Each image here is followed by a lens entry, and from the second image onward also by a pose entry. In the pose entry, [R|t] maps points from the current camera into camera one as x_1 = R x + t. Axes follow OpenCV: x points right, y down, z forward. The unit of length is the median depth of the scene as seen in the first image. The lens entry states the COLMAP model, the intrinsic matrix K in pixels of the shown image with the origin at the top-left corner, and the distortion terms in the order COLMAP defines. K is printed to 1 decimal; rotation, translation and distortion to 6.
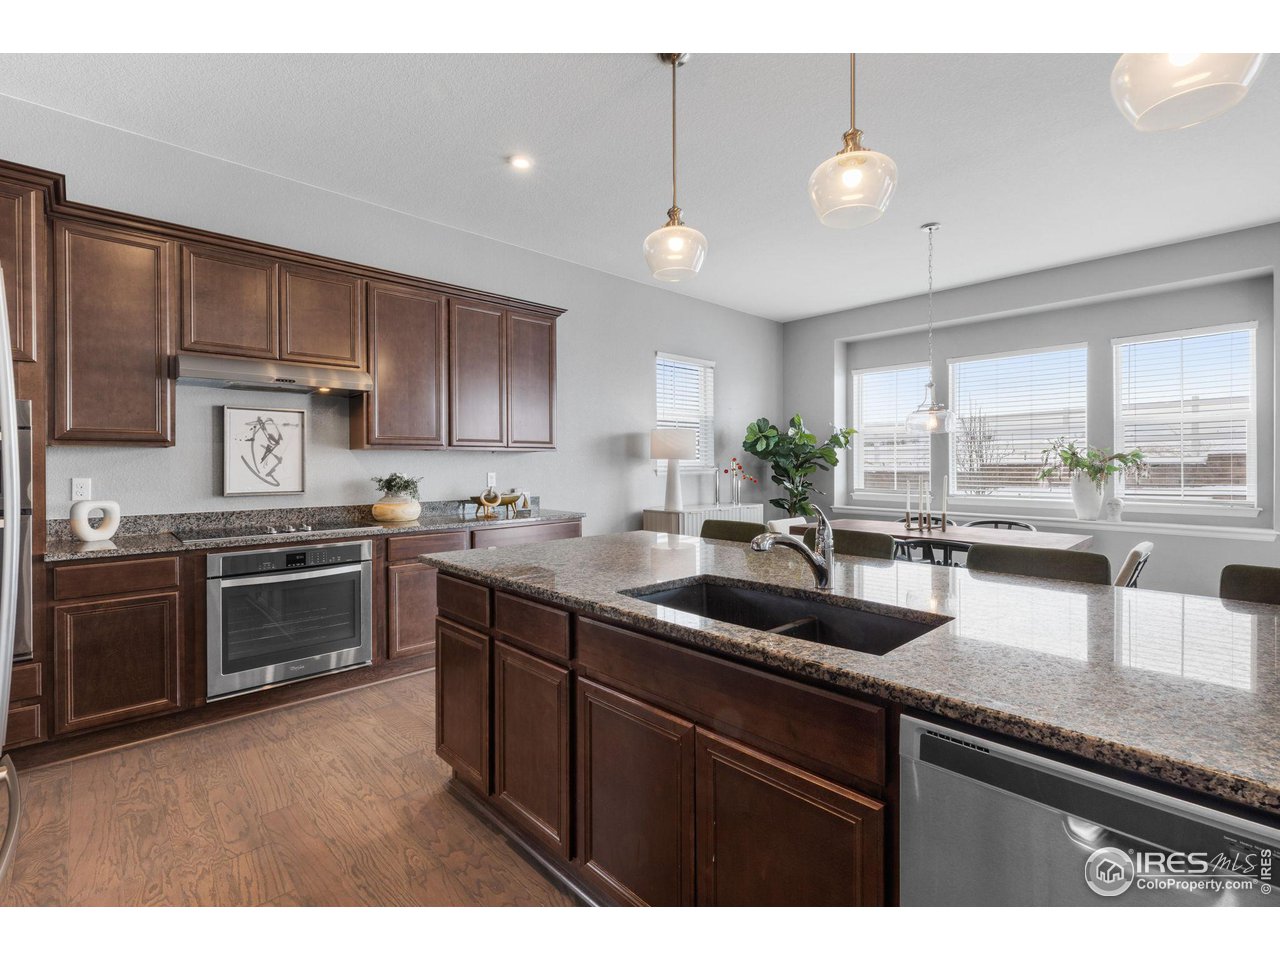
lens RADIAL K [[587.3, 0, 640.0], [0, 587.3, 480.0], [0, 0, 1]] dist [-0.000783, -0.000237]
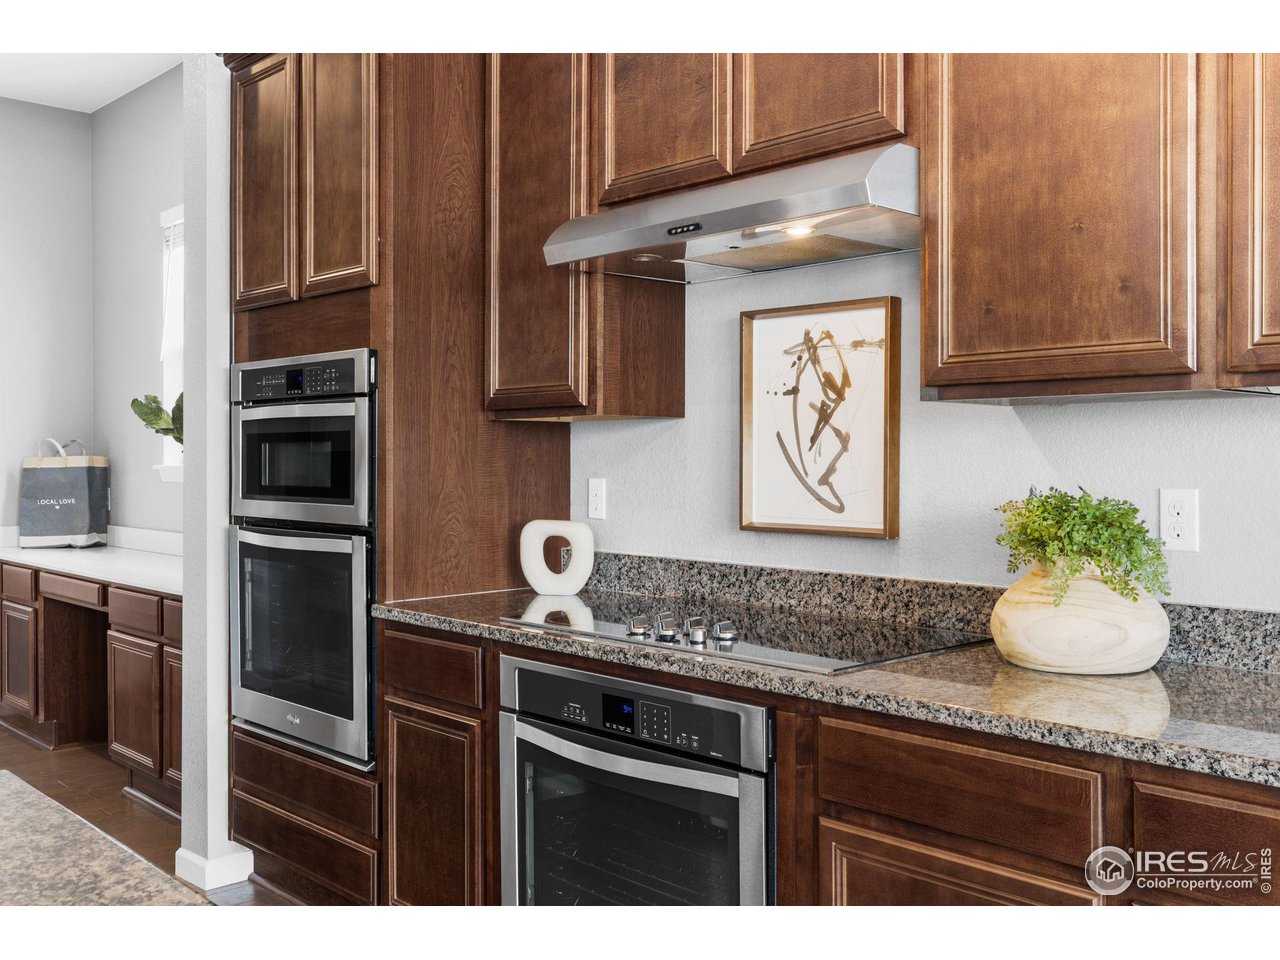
lens RADIAL K [[1201.8, 0, 640.0], [0, 1201.8, 480.0], [0, 0, 1]] dist [0.001696, -0.001445]
pose [[0.010647, 0.024581, -0.999641, 0.144296], [-0.025350, 0.999383, 0.024305, -0.025738], [0.999622, 0.025082, 0.011264, 0.882244]]
